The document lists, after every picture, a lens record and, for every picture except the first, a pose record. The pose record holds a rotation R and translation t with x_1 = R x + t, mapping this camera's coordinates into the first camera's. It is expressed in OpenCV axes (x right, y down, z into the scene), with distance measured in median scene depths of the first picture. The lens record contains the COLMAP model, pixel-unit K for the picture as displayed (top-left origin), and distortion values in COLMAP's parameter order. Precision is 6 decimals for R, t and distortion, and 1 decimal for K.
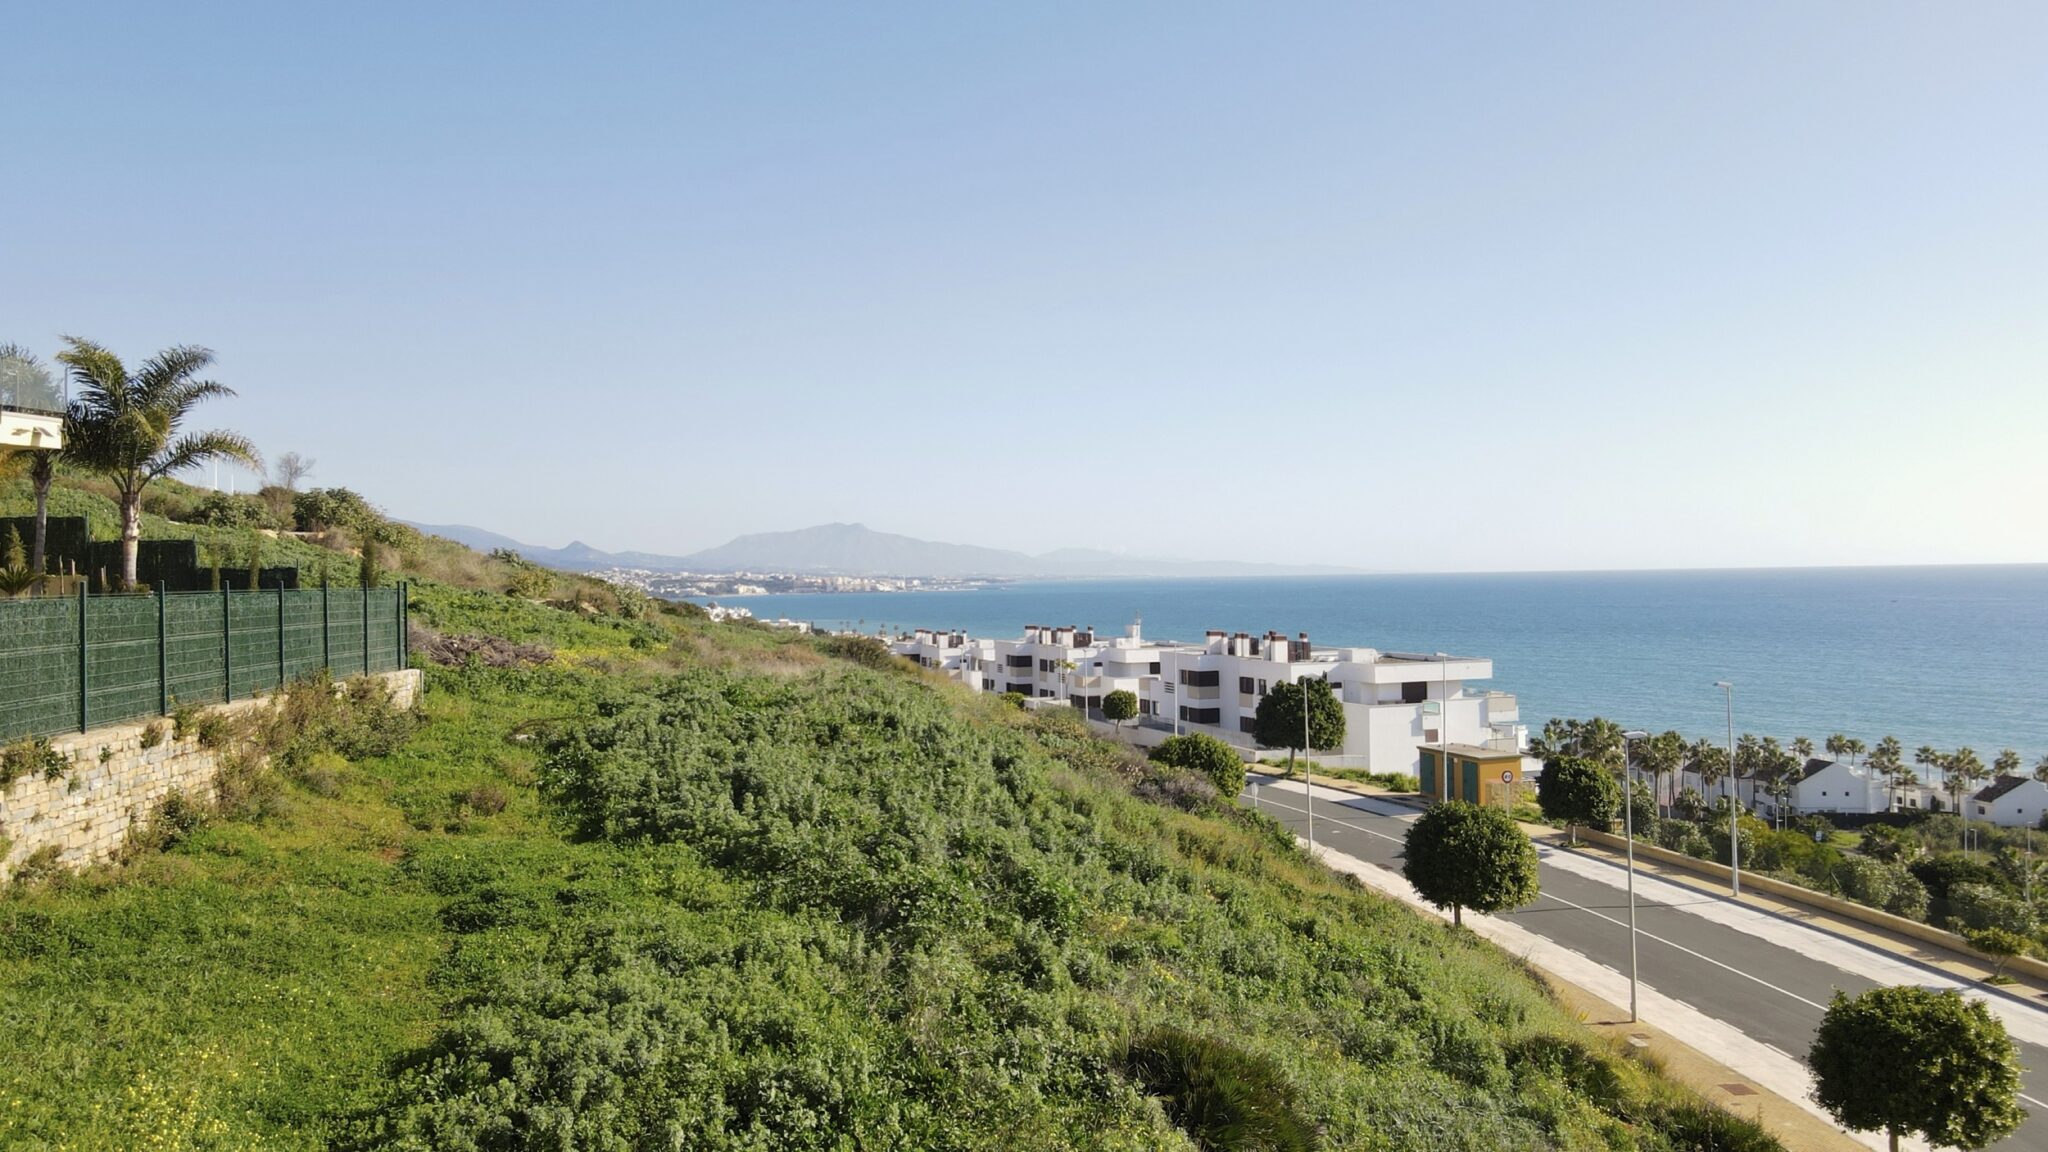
lens RADIAL K [[1524.1, 0, 994.5], [0, 1524.1, 571.4], [0, 0, 1]] dist [-0.031167, 0.037654]
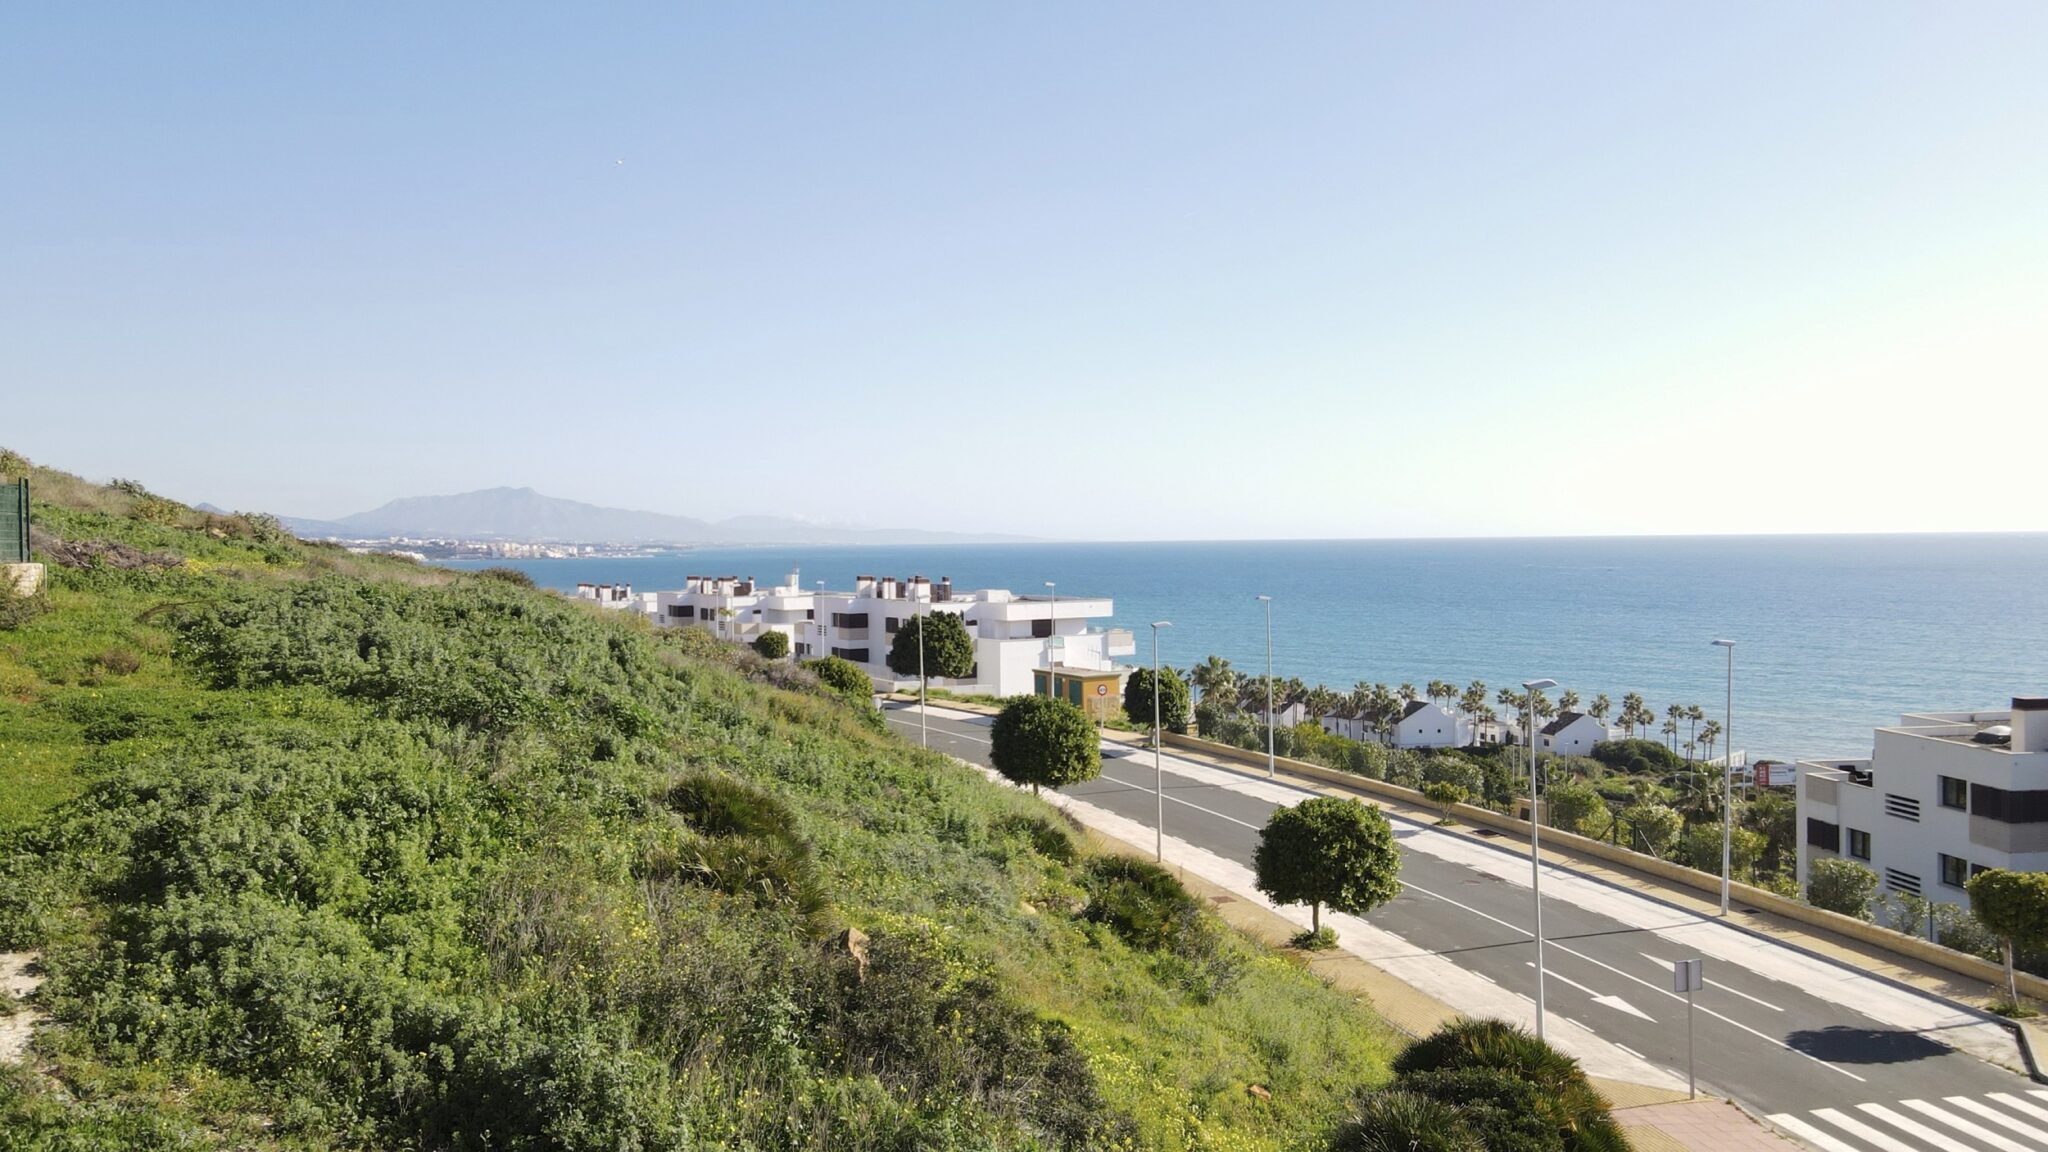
lens RADIAL K [[1518.7, 0, 1010.3], [0, 1518.7, 570.0], [0, 0, 1]] dist [-0.009132, 0.033413]
pose [[0.975990, 0.001218, 0.217812, 0.037019], [-0.005654, 0.999789, 0.019746, 0.037455], [-0.217742, -0.020503, 0.975791, -0.142801]]
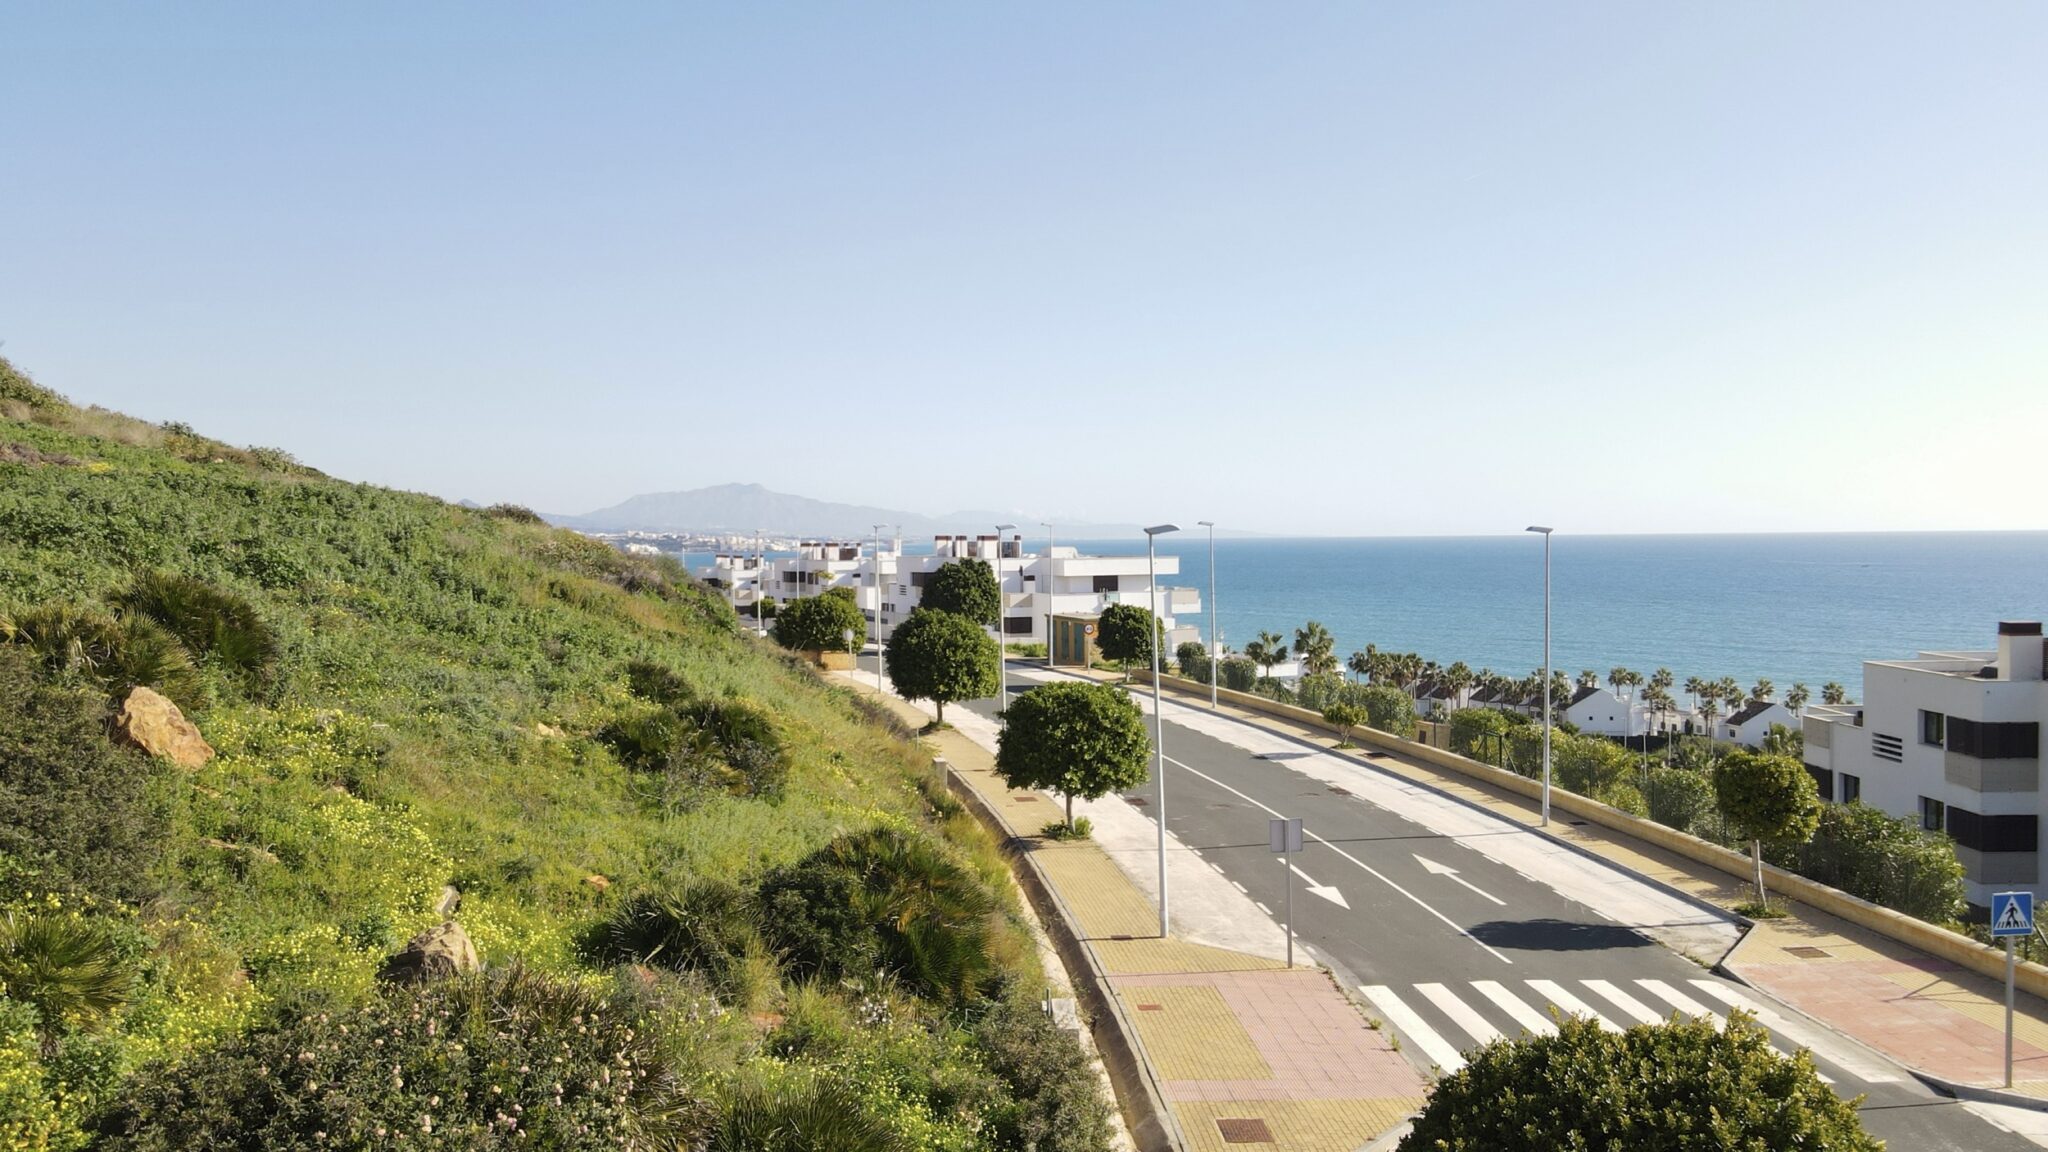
lens RADIAL K [[1519.0, 0, 1005.7], [0, 1519.0, 564.2], [0, 0, 1]] dist [-0.001820, 0.022170]
pose [[0.997221, 0.005366, 0.074300, 0.306698], [-0.006899, 0.999768, 0.020390, 0.103651], [-0.074173, -0.020846, 0.997027, -0.166321]]
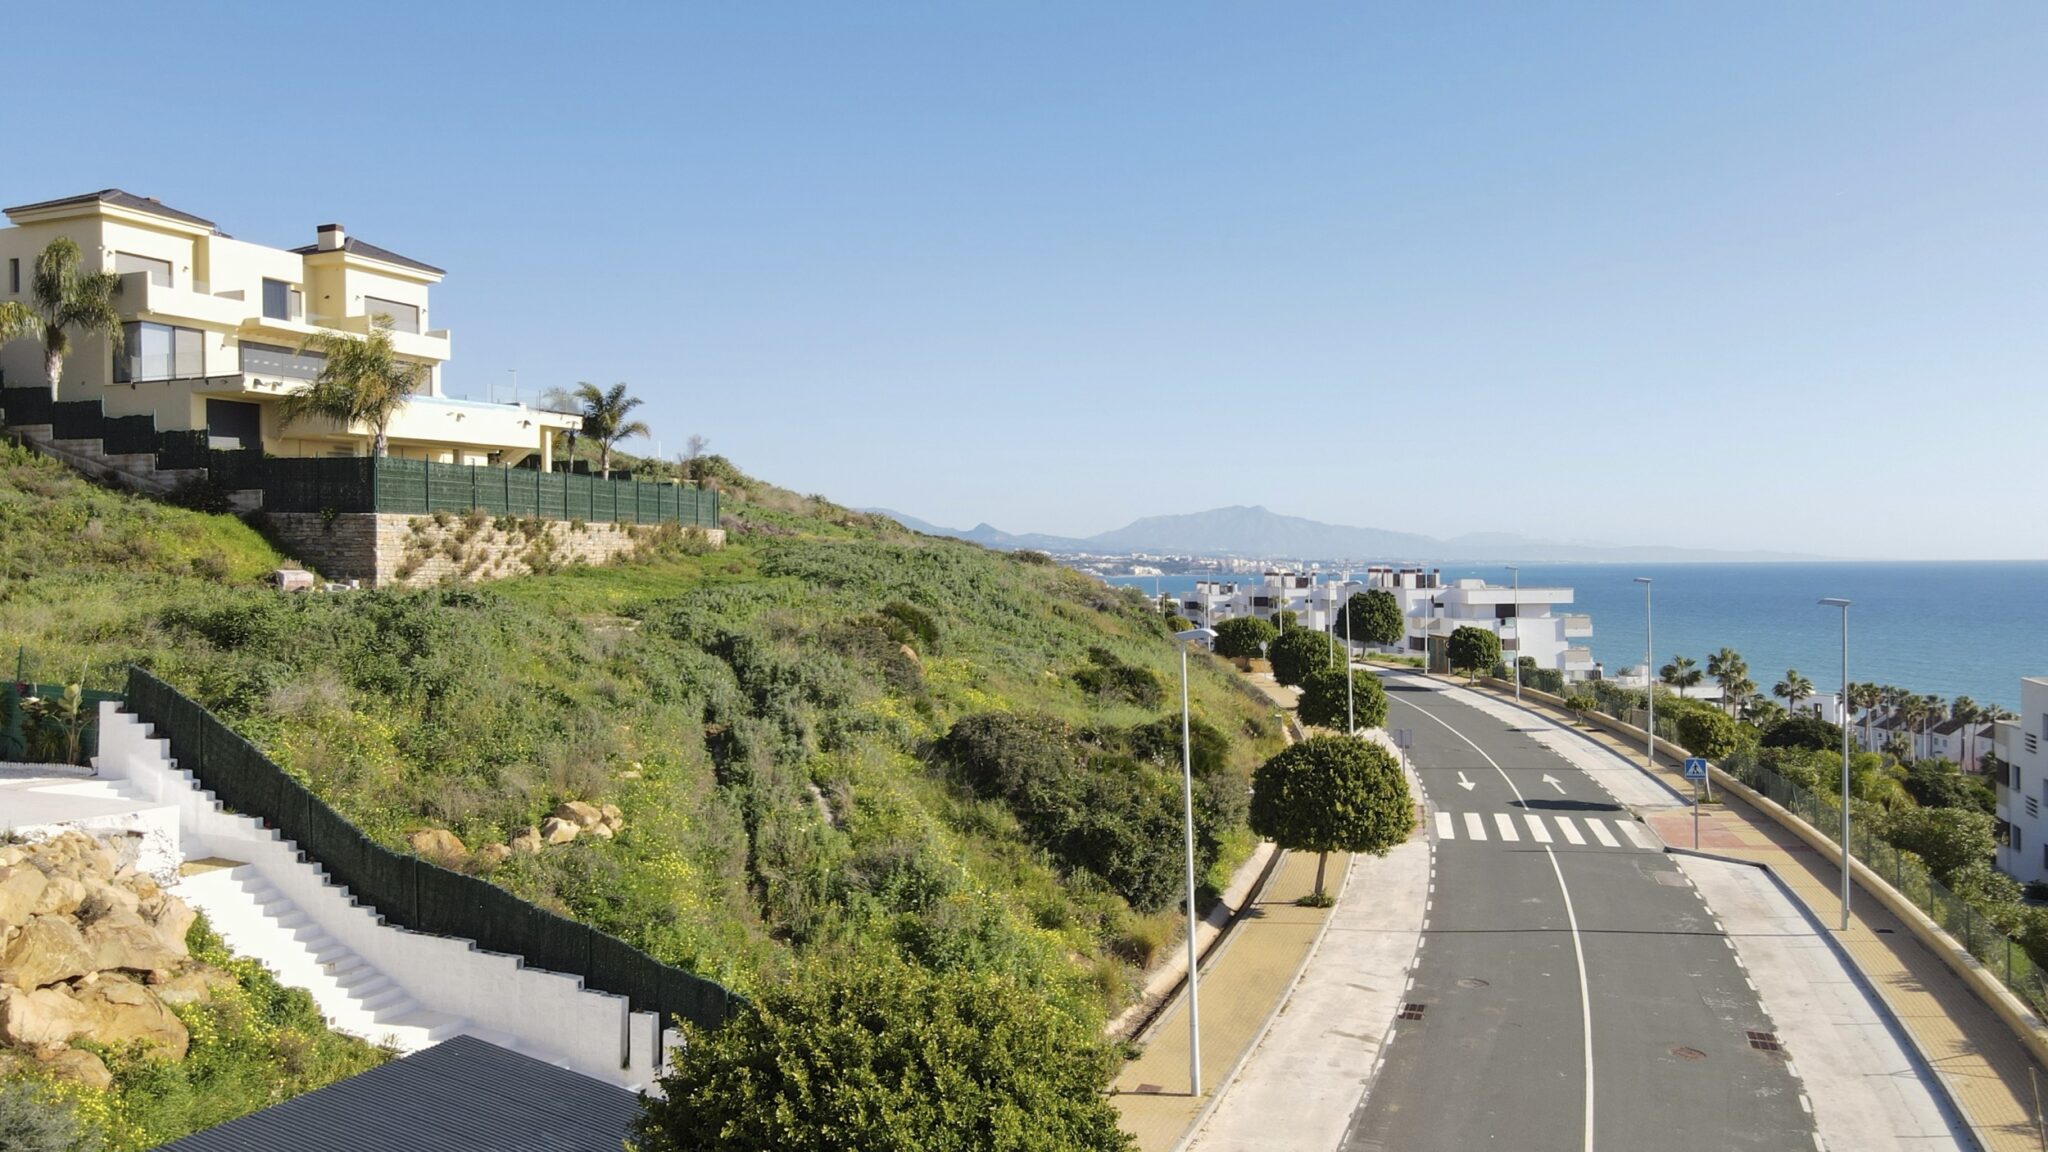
lens RADIAL K [[1515.9, 0, 998.4], [0, 1515.9, 567.4], [0, 0, 1]] dist [0.007401, 0.071942]
pose [[0.966880, 0.009584, -0.255051, 0.459187], [-0.007263, 0.999923, 0.010041, 0.077792], [0.255128, -0.007856, 0.966875, -0.824531]]
